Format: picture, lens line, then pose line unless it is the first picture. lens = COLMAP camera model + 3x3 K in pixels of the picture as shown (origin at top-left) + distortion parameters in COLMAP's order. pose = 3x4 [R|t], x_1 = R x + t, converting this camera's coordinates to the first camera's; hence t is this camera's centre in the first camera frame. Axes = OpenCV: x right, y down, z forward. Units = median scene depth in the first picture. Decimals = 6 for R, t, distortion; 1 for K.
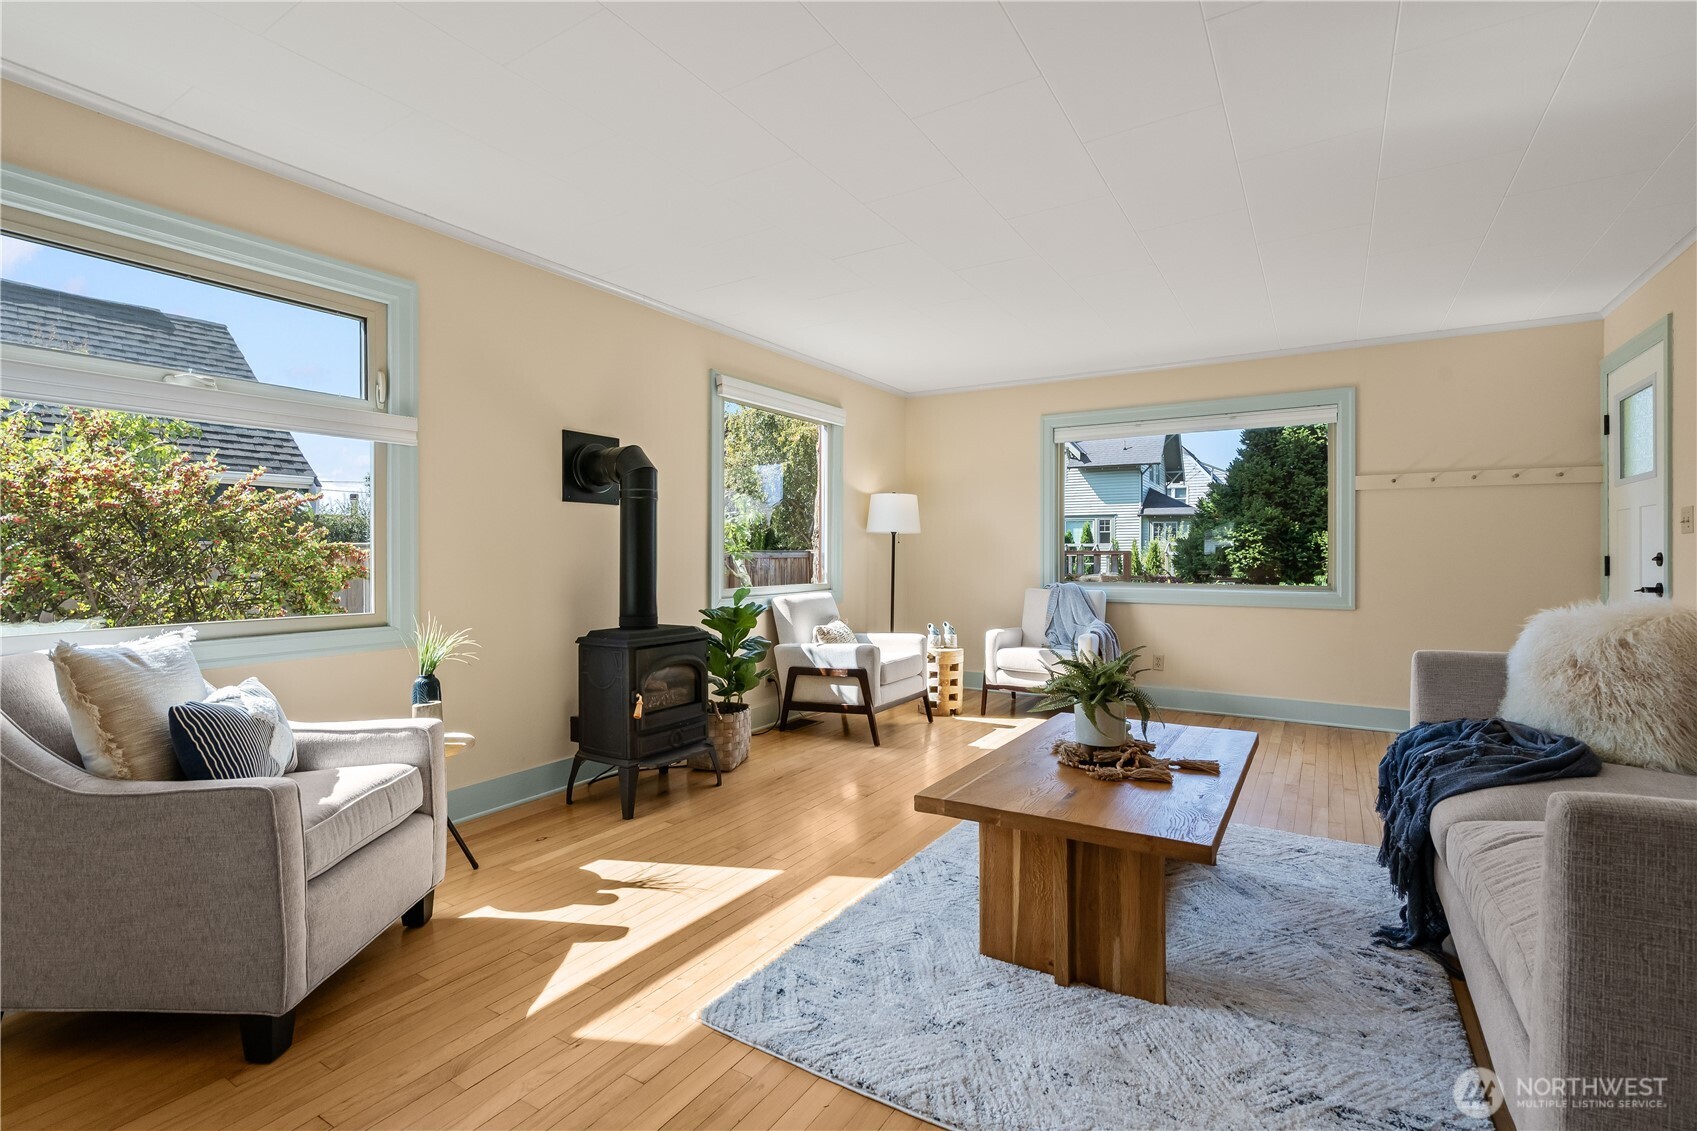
lens RADIAL K [[785.0, 0, 848.5], [0, 785.0, 565.5], [0, 0, 1]] dist [-0.001489, 0.001527]
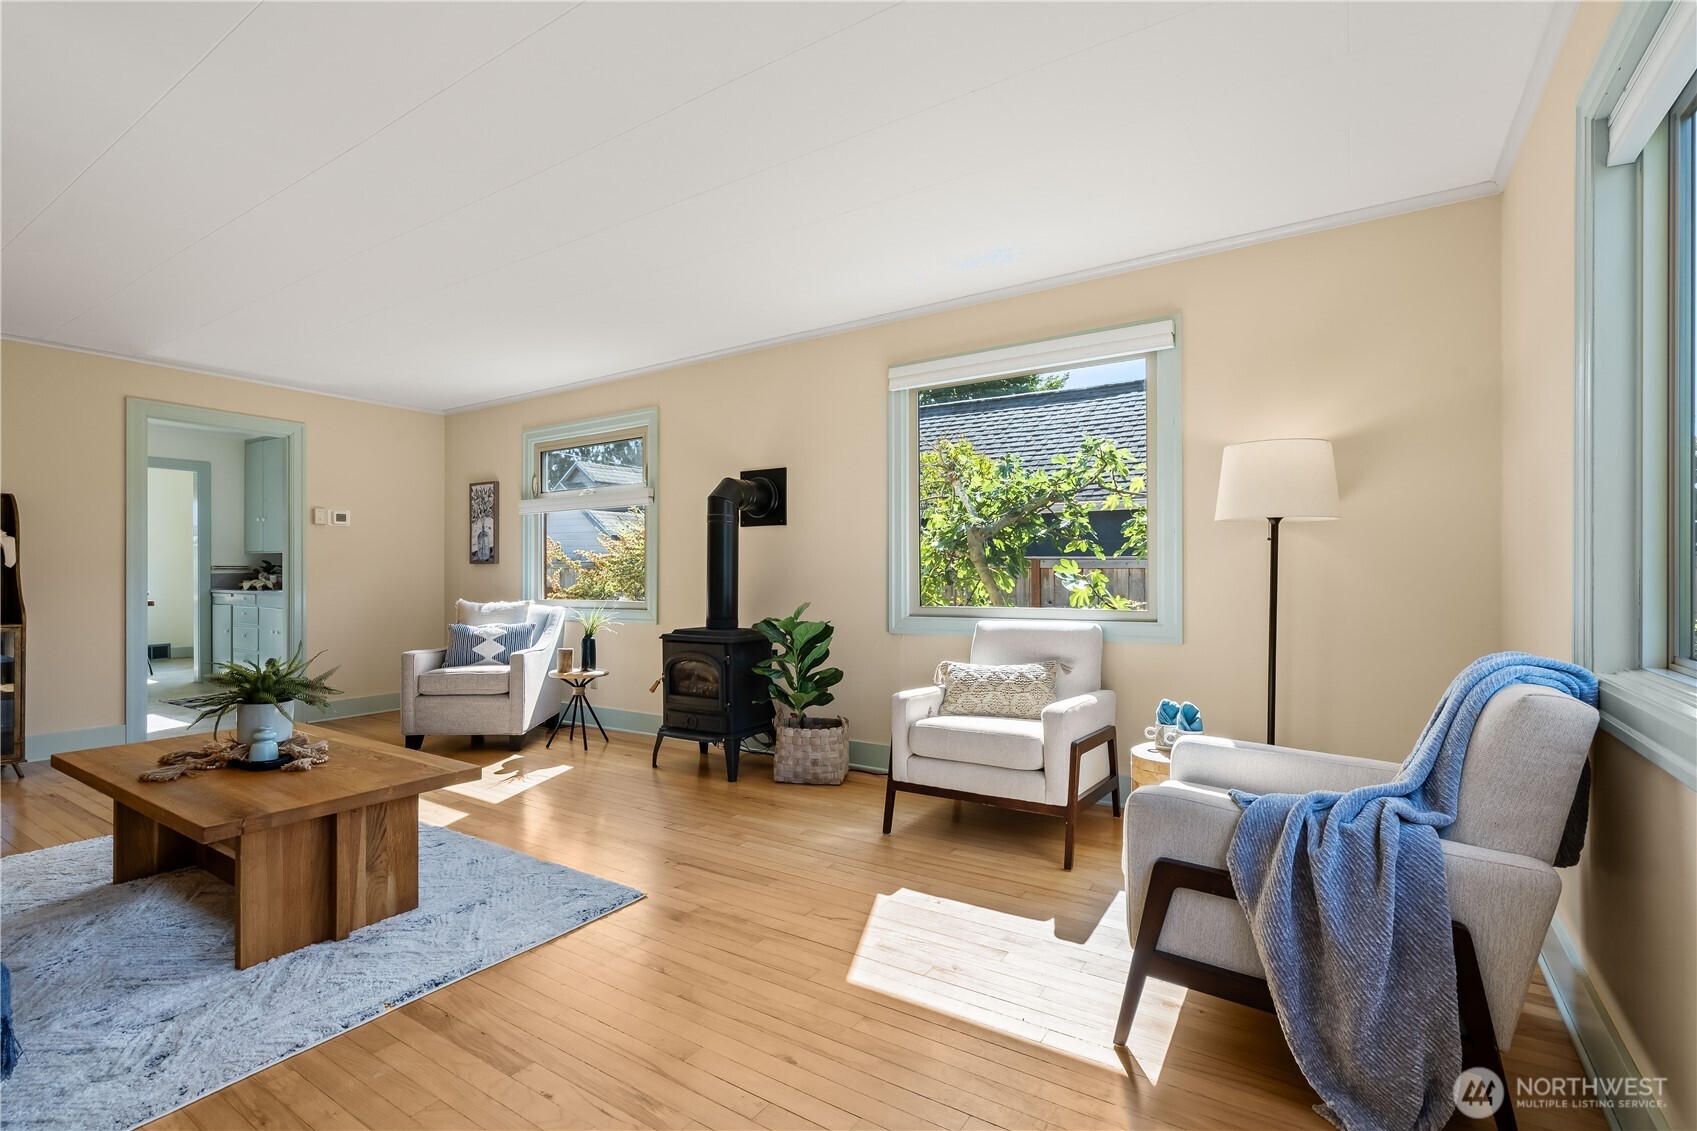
lens RADIAL K [[770.5, 0, 853.3], [0, 770.5, 557.2], [0, 0, 1]] dist [-0.000742, 0.001184]
pose [[-0.026881, -0.011402, -0.999574, 0.807129], [-0.003807, 0.999929, -0.011304, -0.014752], [0.999631, 0.003501, -0.026922, 1.084265]]
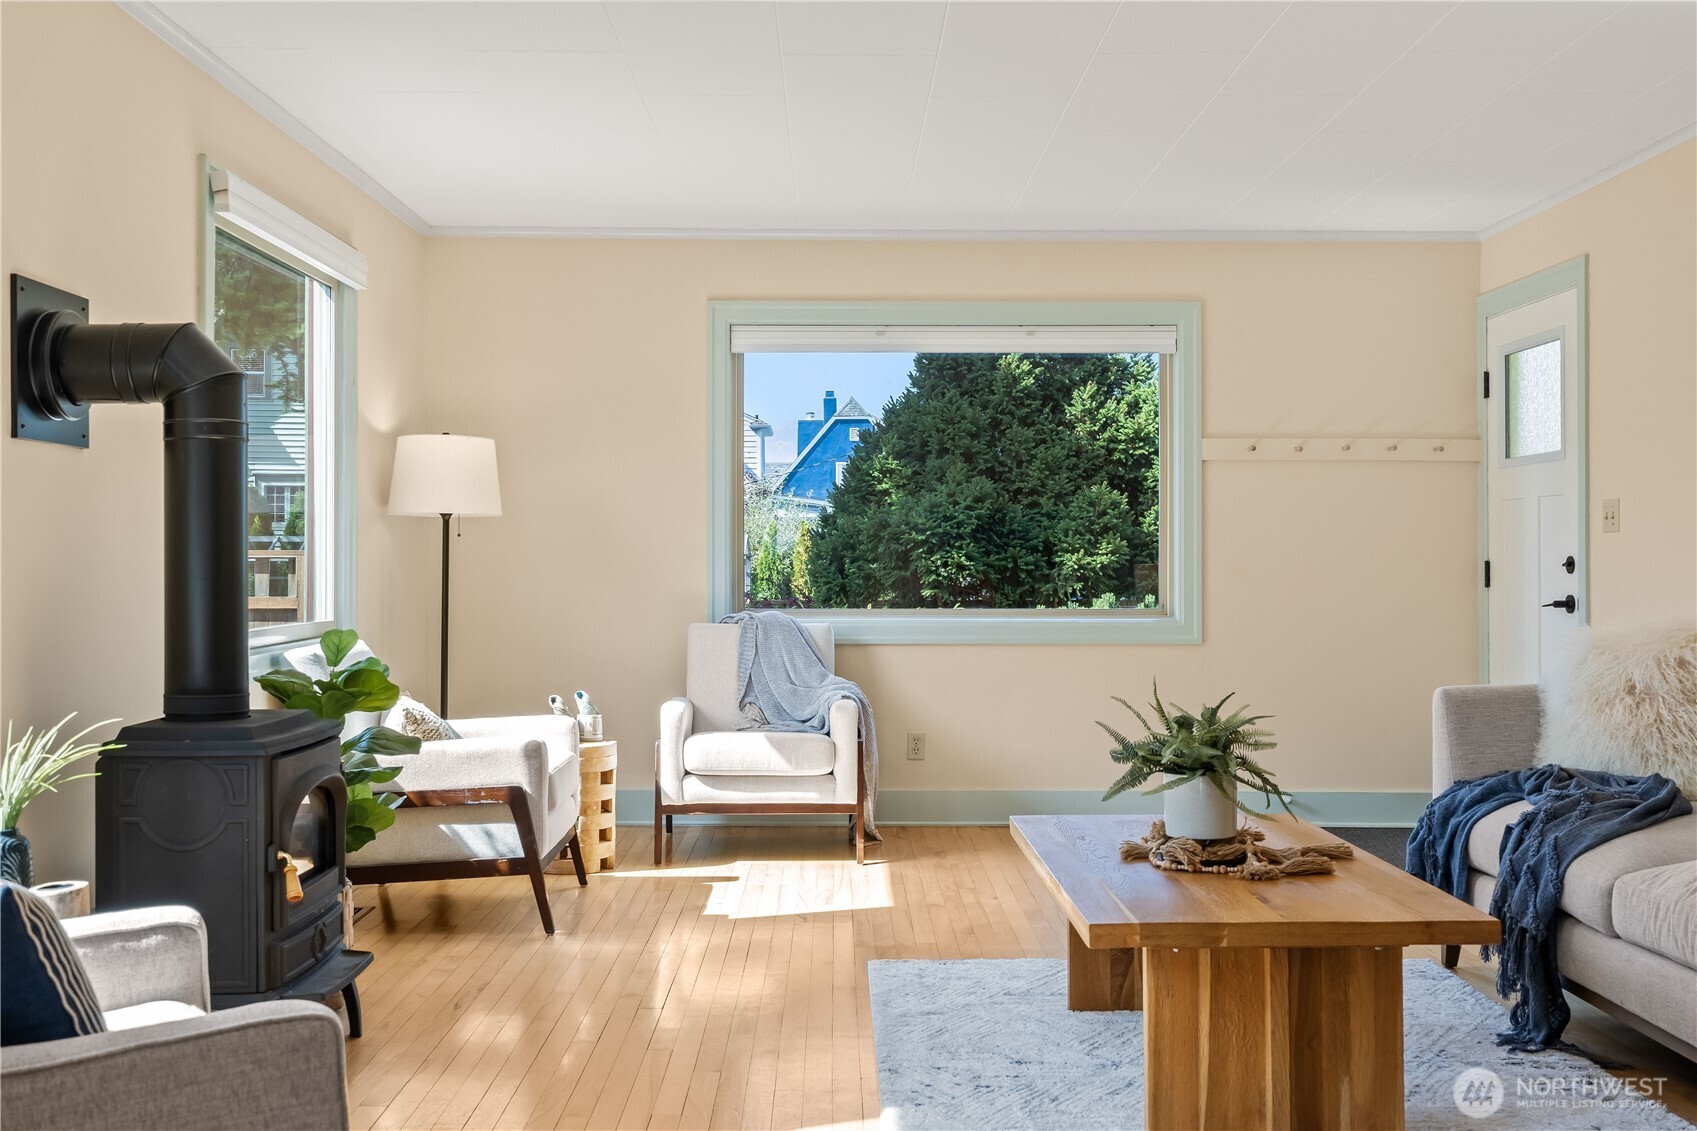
lens RADIAL K [[1718.9, 0, 848.9], [0, 1718.9, 587.1], [0, 0, 1]] dist [0.003079, -0.003097]
pose [[0.844097, -0.009186, 0.536112, -0.421876], [0.007944, 0.999958, 0.004627, 0.000432], [-0.536132, 0.000353, 0.844134, -0.054153]]
